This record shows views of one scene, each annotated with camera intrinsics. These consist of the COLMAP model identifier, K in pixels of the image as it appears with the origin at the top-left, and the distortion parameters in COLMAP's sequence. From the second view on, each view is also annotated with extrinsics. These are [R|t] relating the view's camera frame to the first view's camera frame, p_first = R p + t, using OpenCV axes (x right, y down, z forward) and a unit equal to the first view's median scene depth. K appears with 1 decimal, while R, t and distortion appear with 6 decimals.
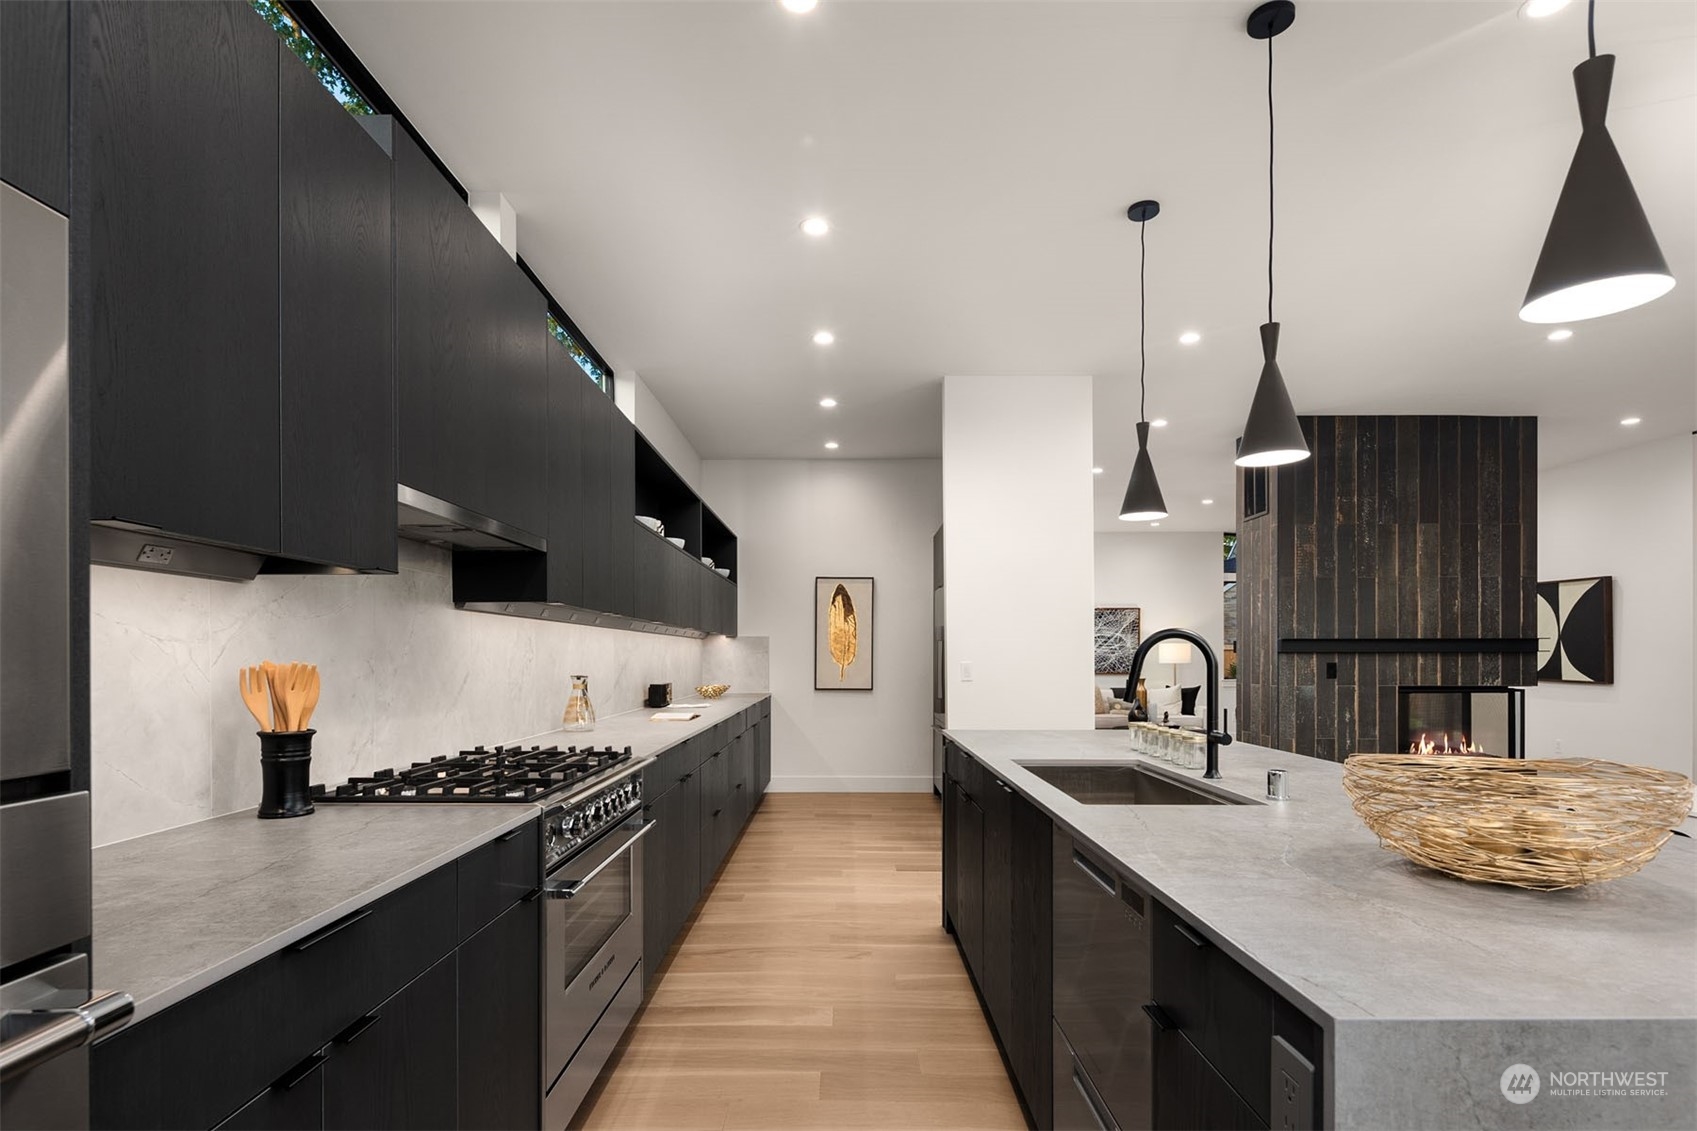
lens RADIAL K [[846.1, 0, 849.9], [0, 846.1, 650.0], [0, 0, 1]] dist [-0.002500, -0.000994]
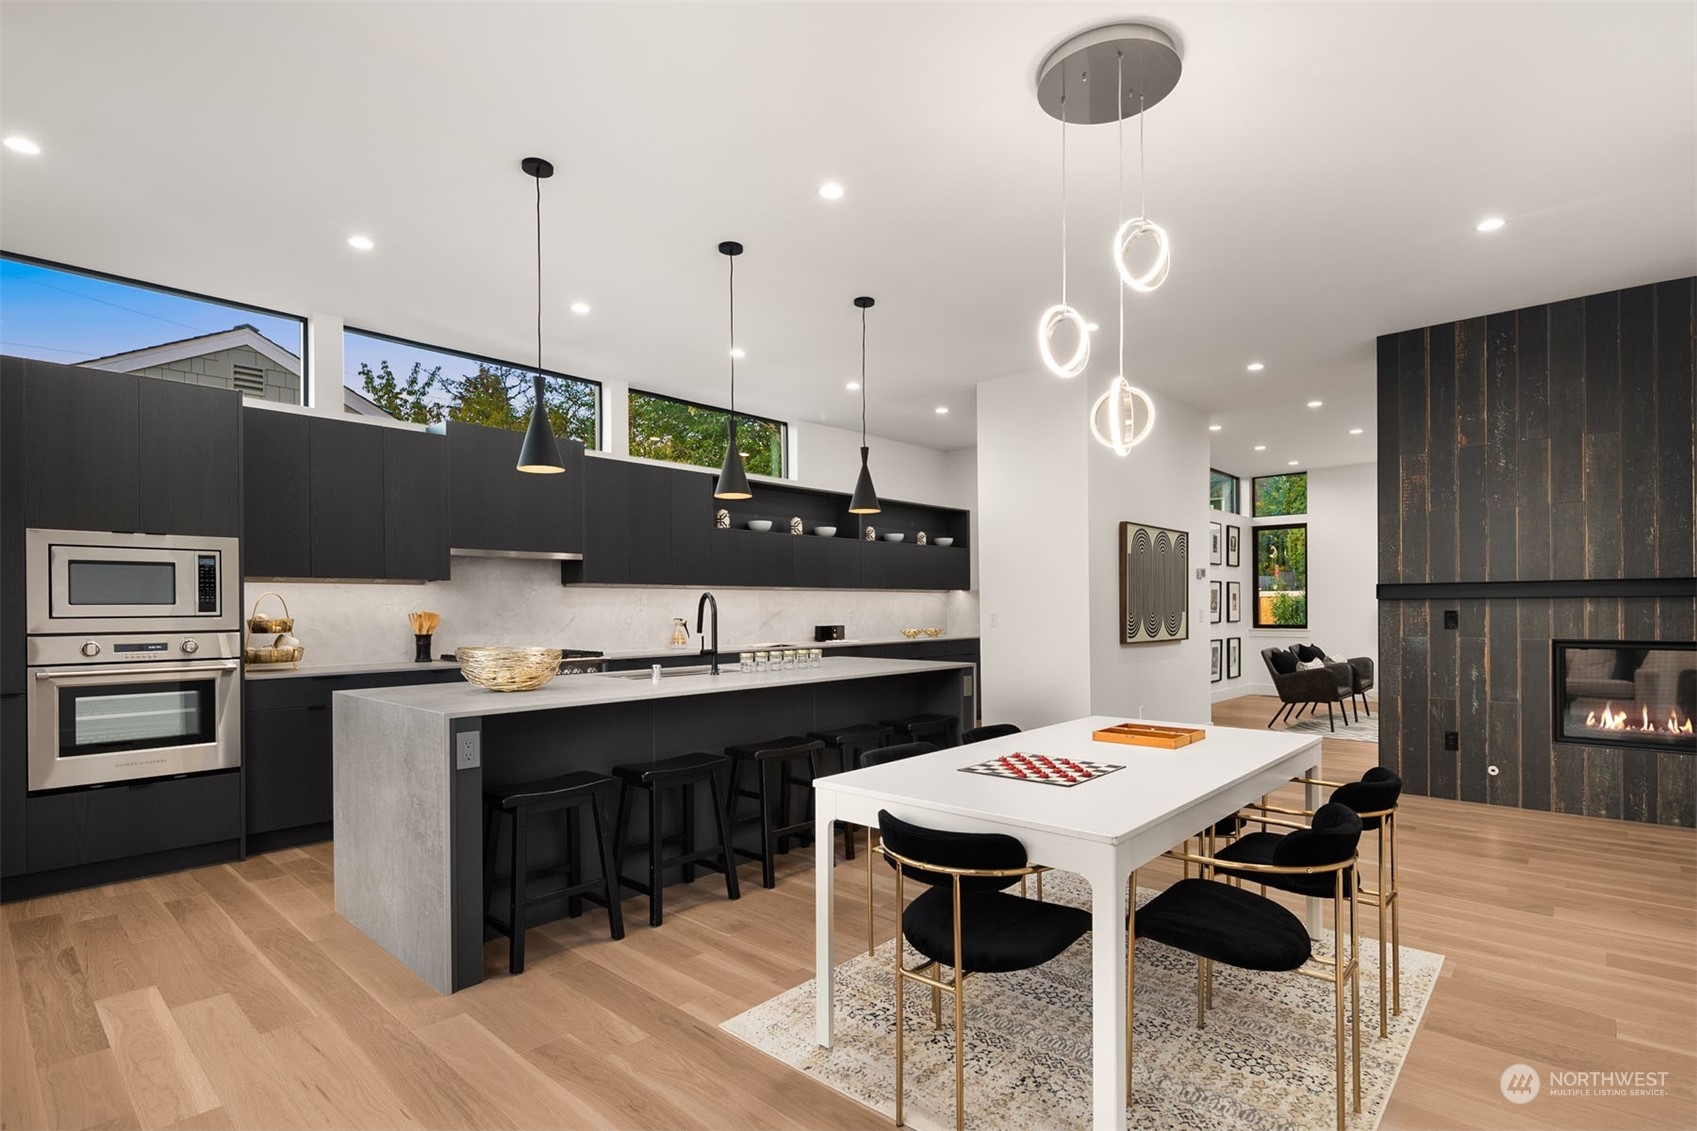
lens RADIAL K [[847.9, 0, 828.1], [0, 847.9, 609.8], [0, 0, 1]] dist [0.001732, -0.000002]
pose [[0.726053, -0.002061, -0.687636, 0.704825], [0.011621, 0.999889, 0.009274, -0.001135], [0.687541, -0.014724, 0.725996, -0.061605]]
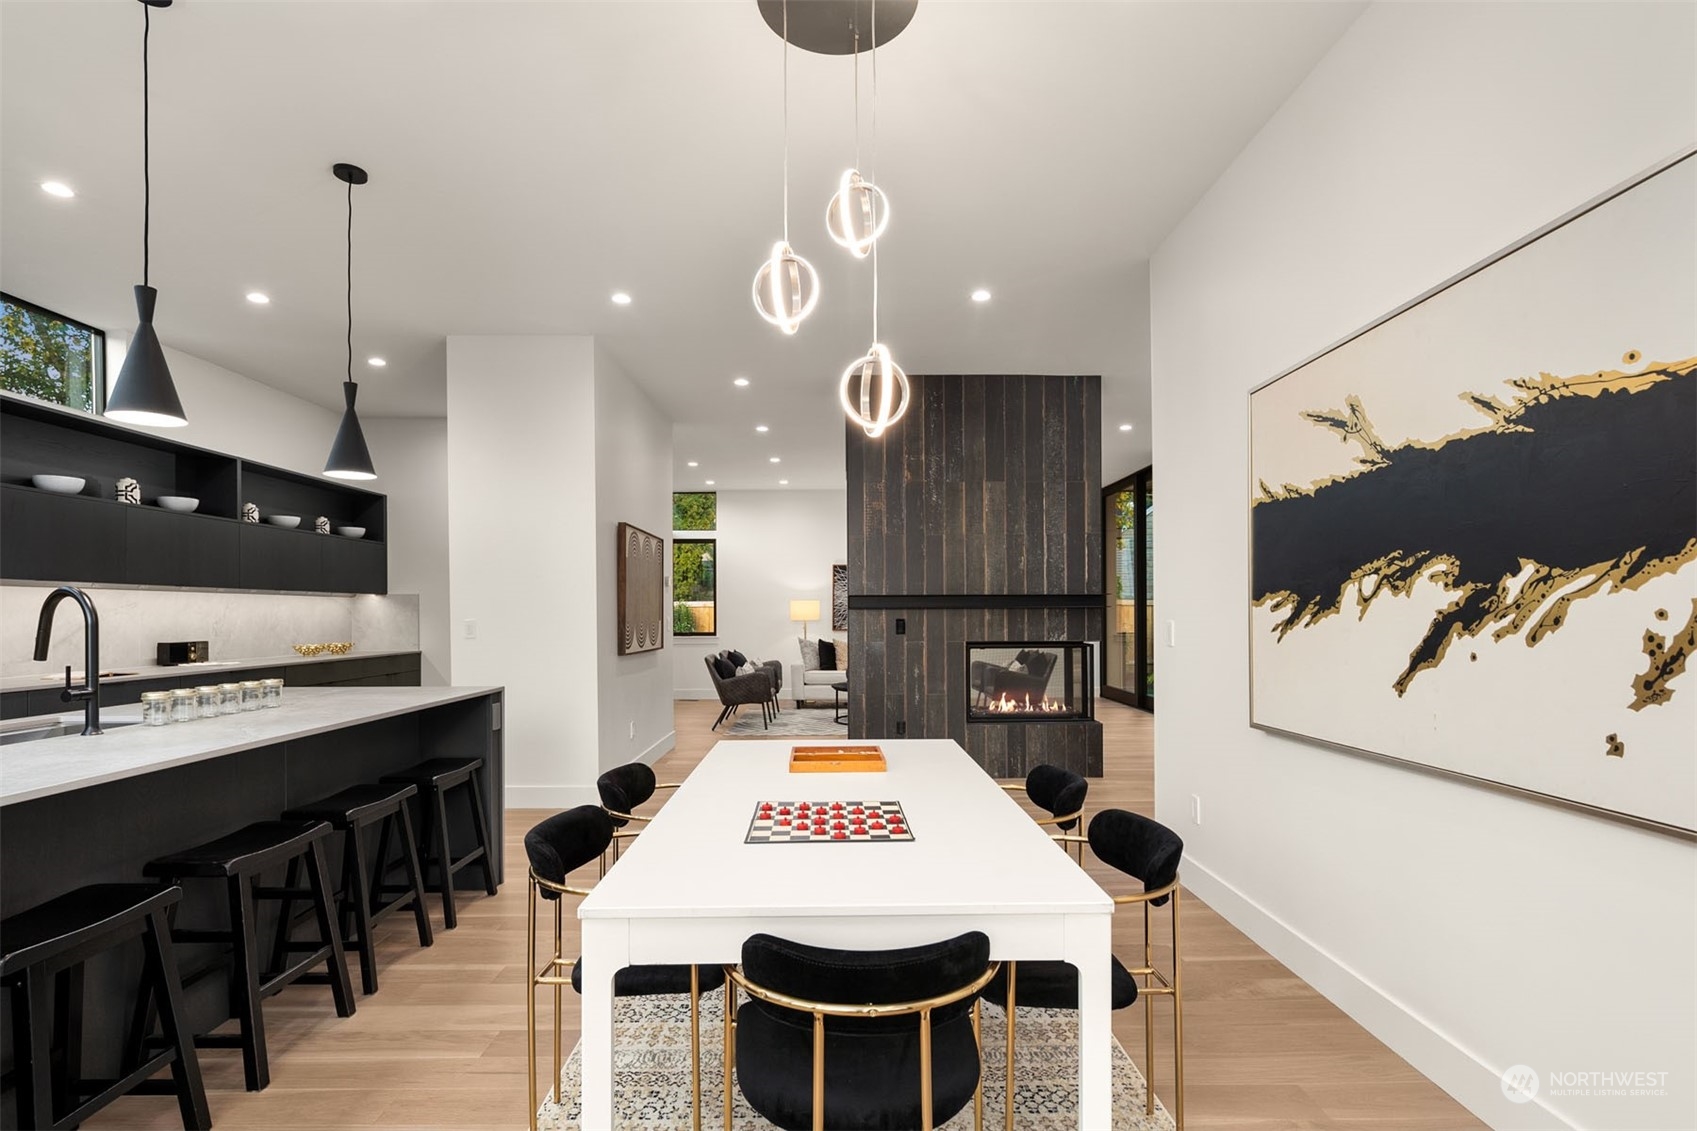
lens RADIAL K [[844.6, 0, 859.8], [0, 844.6, 607.9], [0, 0, 1]] dist [-0.001164, -0.000809]
pose [[0.999855, -0.002961, 0.016746, 0.505240], [0.002935, 0.999994, 0.001584, 0.000306], [-0.016751, -0.001534, 0.999859, -0.012036]]
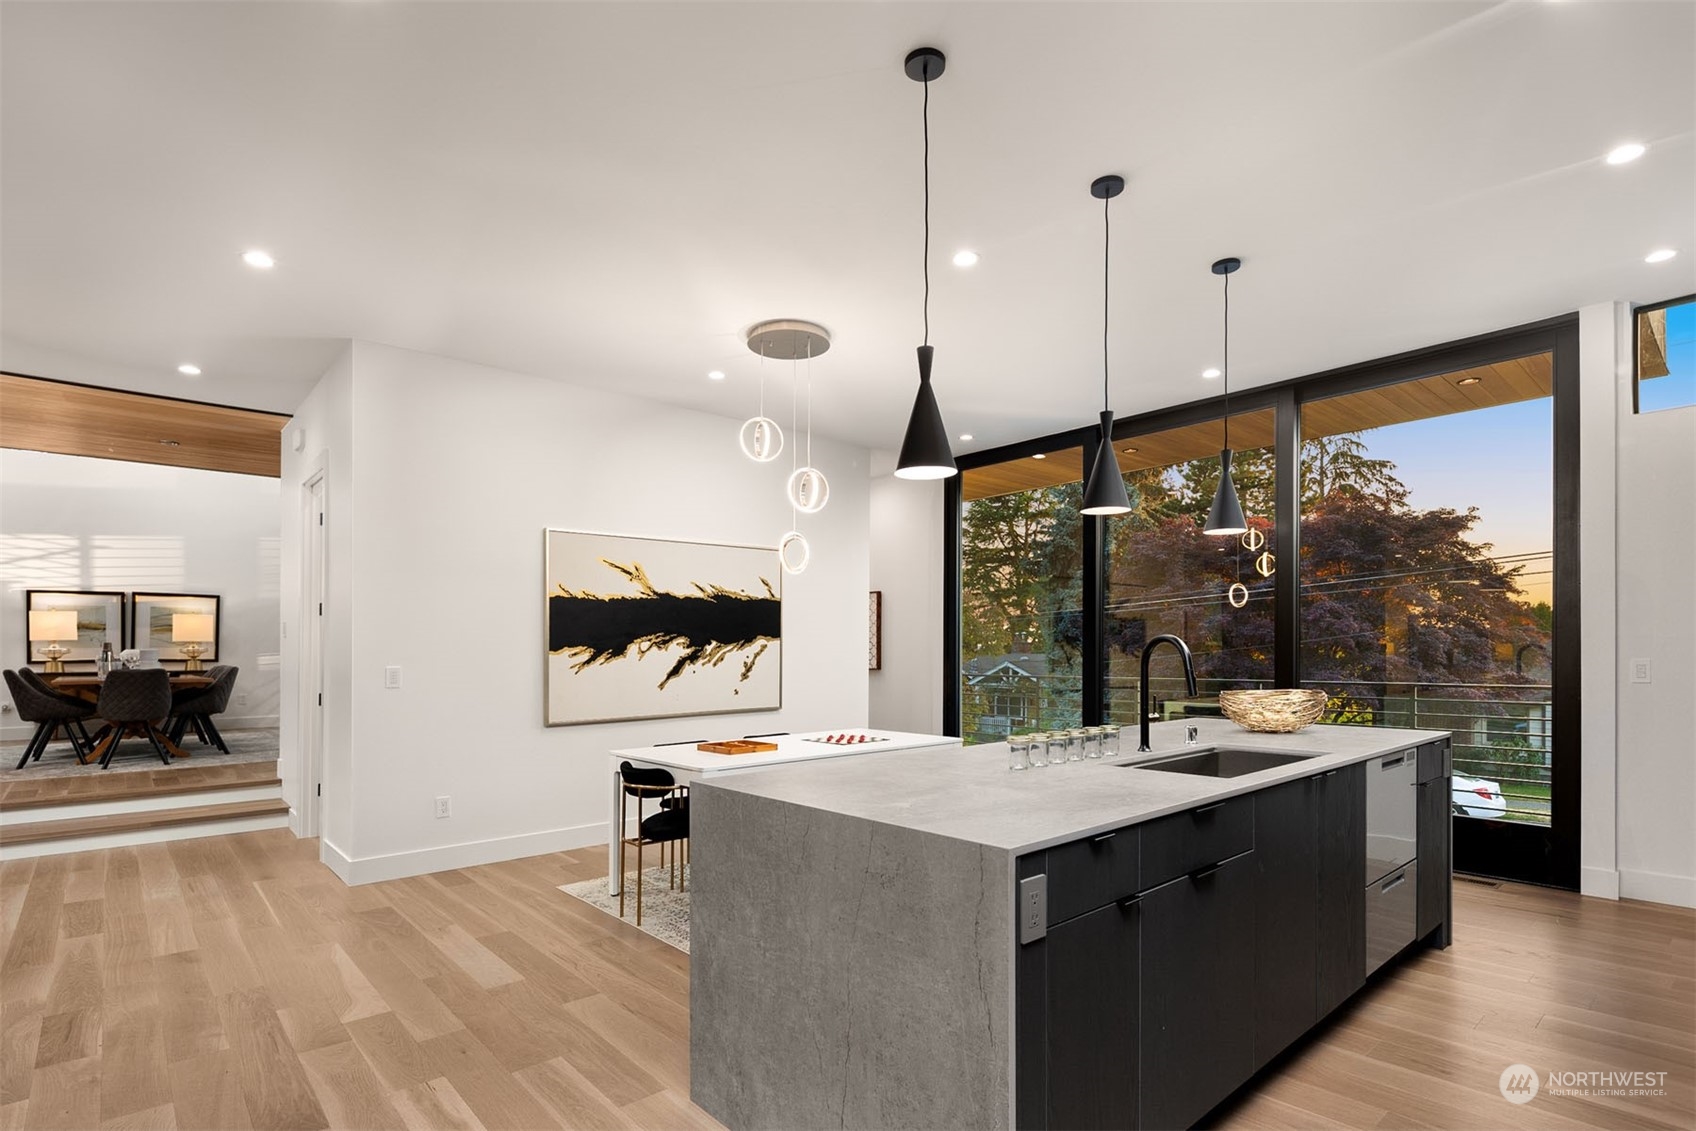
lens RADIAL K [[834.1, 0, 845.4], [0, 834.1, 652.8], [0, 0, 1]] dist [0.021700, -0.000460]
pose [[-0.664579, 0.002669, 0.747213, -0.096892], [-0.000571, 0.999992, -0.004079, 0.002410], [-0.747217, -0.003138, -0.664572, 0.836610]]
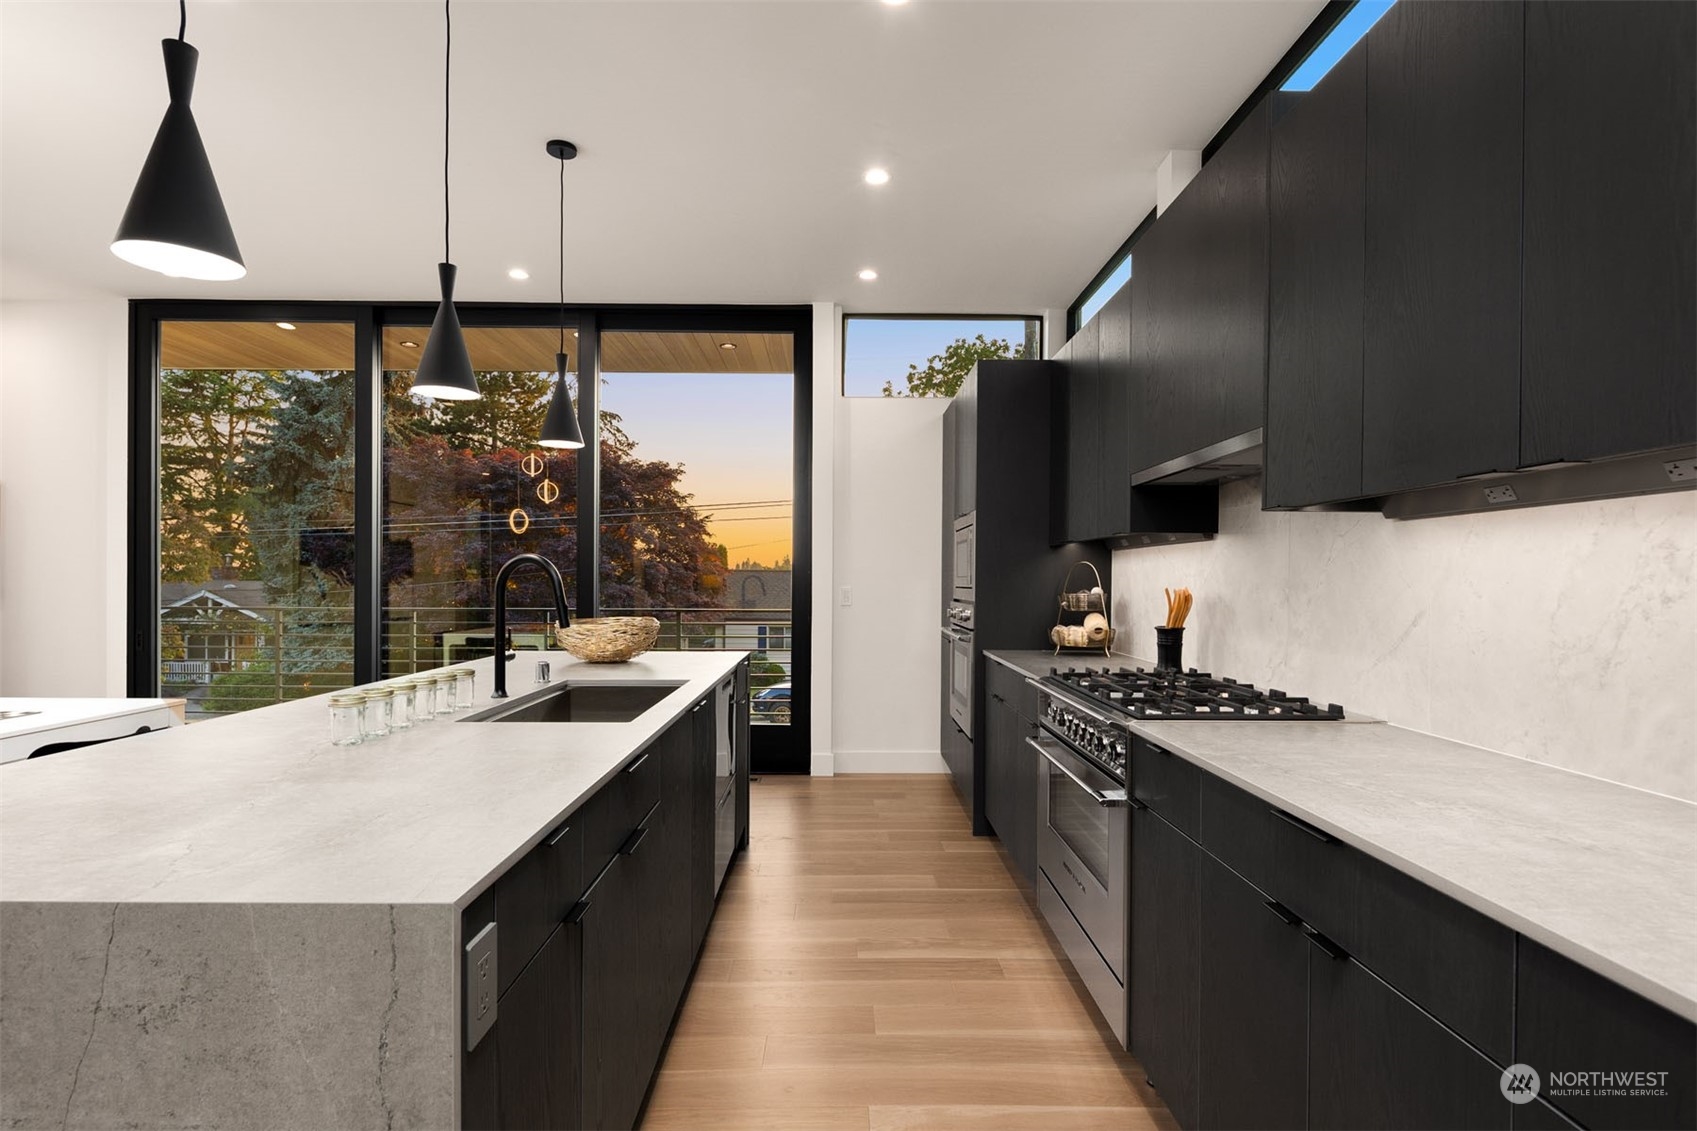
lens RADIAL K [[841.0, 0, 847.8], [0, 841.0, 598.4], [0, 0, 1]] dist [0.000193, -0.002232]
pose [[-0.999967, -0.006148, -0.005356, 0.002054], [-0.006214, 0.999904, 0.012395, 0.005244], [0.005280, 0.012428, -0.999909, 0.771609]]
